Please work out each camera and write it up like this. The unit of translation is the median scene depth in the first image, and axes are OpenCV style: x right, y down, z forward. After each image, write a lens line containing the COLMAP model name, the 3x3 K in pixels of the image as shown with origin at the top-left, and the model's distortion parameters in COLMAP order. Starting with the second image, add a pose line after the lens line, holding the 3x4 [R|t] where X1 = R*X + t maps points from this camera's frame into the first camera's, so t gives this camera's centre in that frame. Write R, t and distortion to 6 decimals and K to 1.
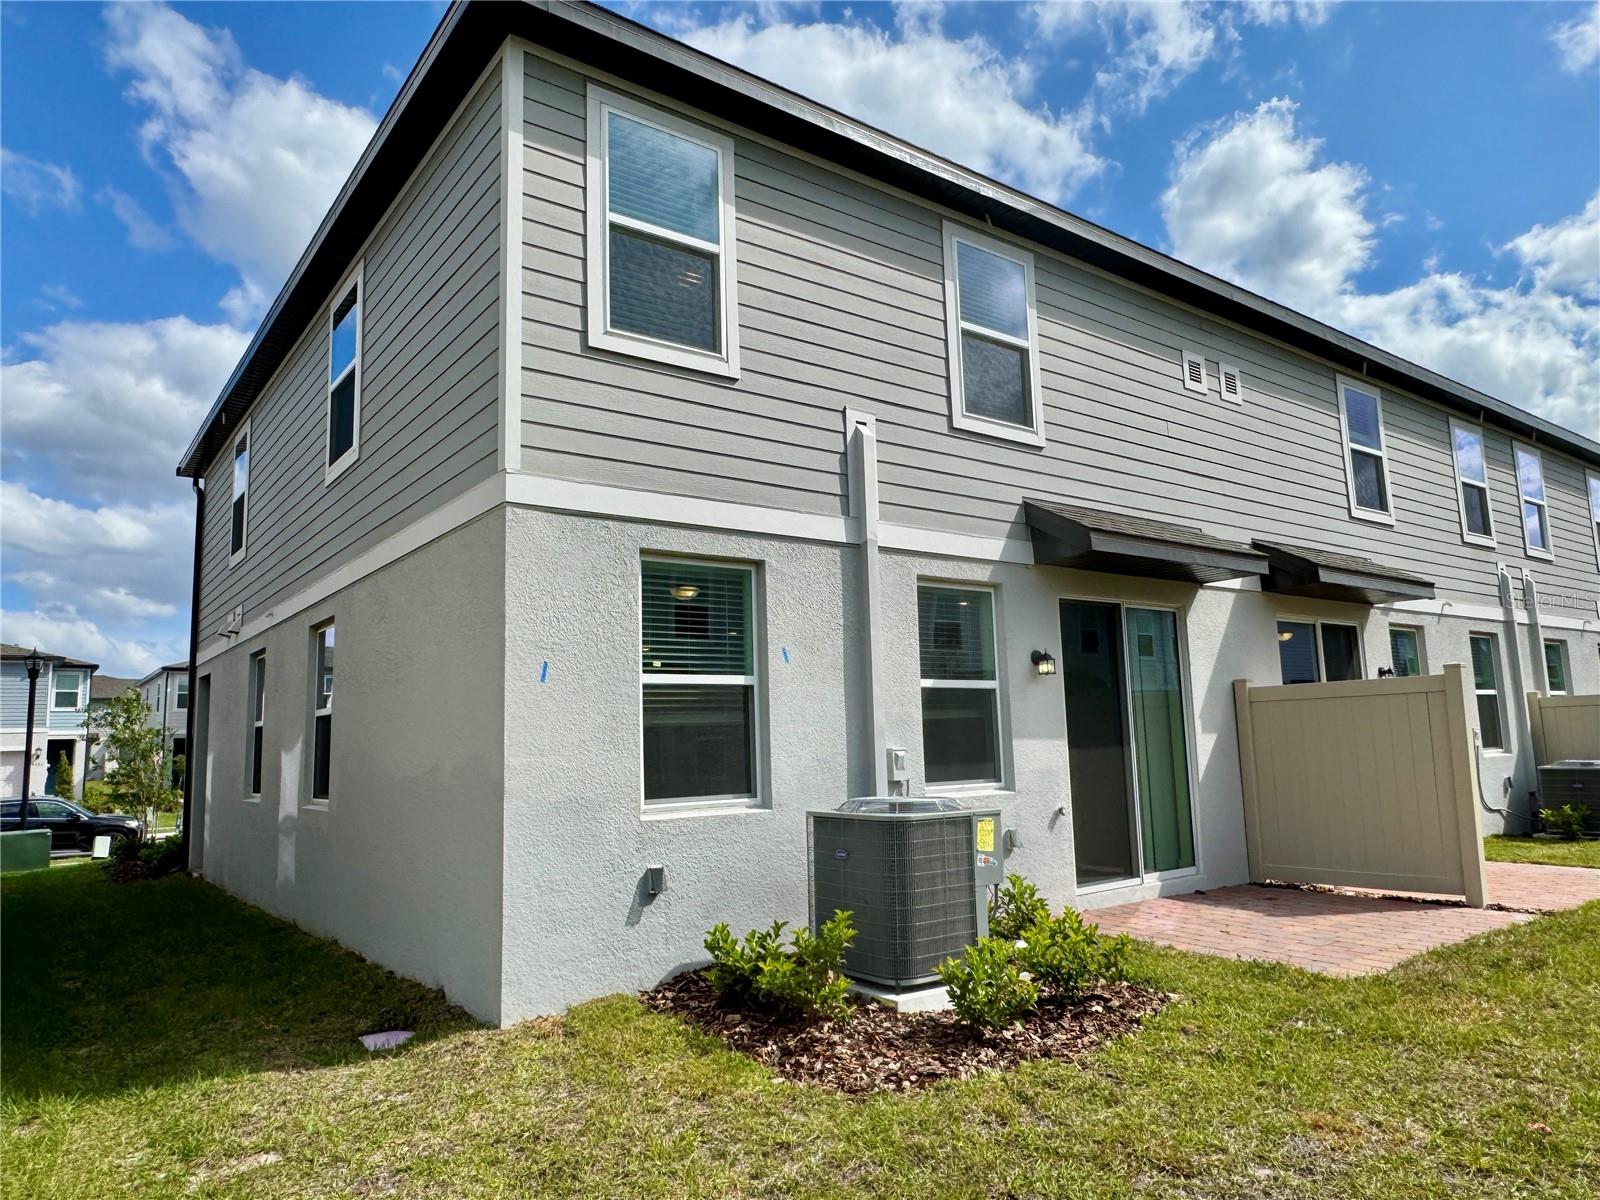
lens RADIAL K [[1046.7, 0, 800.0], [0, 1046.7, 600.0], [0, 0, 1]] dist [0.005040, 0.000847]
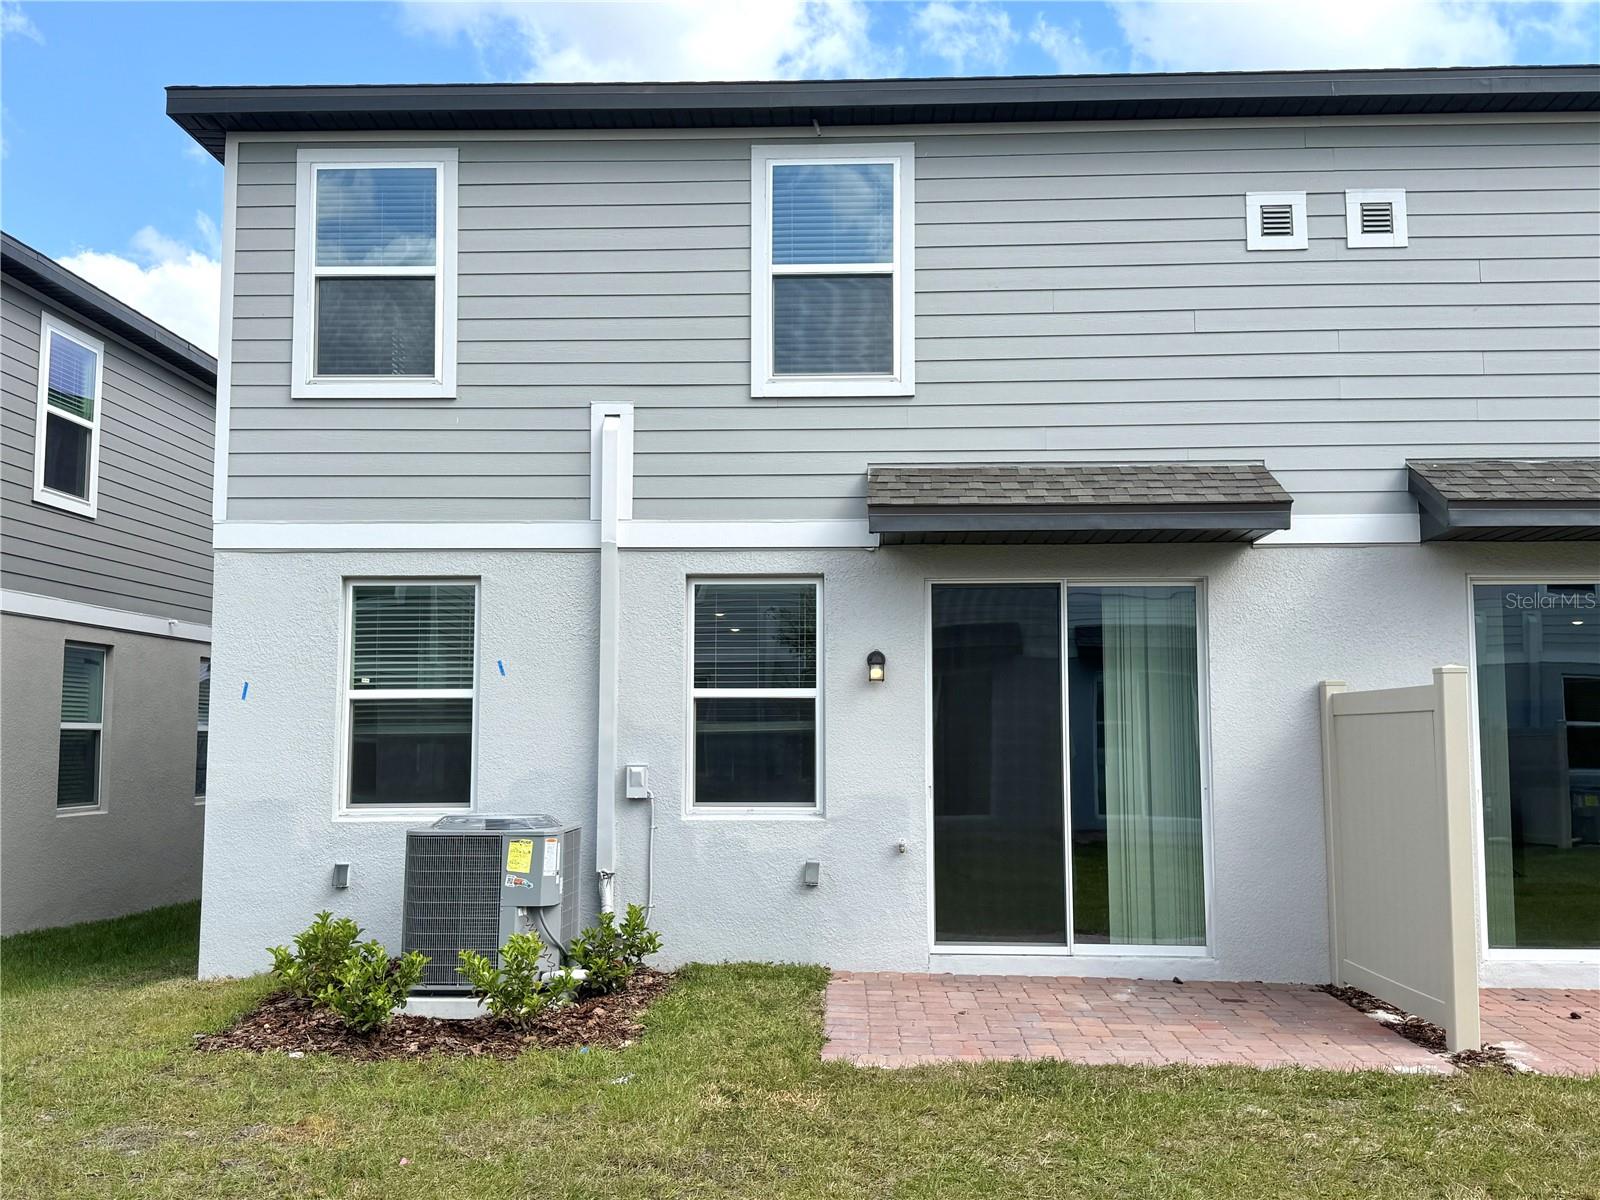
lens RADIAL K [[1498.6, 0, 800.0], [0, 1498.6, 600.0], [0, 0, 1]] dist [0.120206, -0.008985]
pose [[0.775122, -0.027740, -0.631202, 1.043939], [0.063735, 0.997373, 0.034434, -0.041250], [0.628588, -0.066920, 0.774854, 0.056722]]
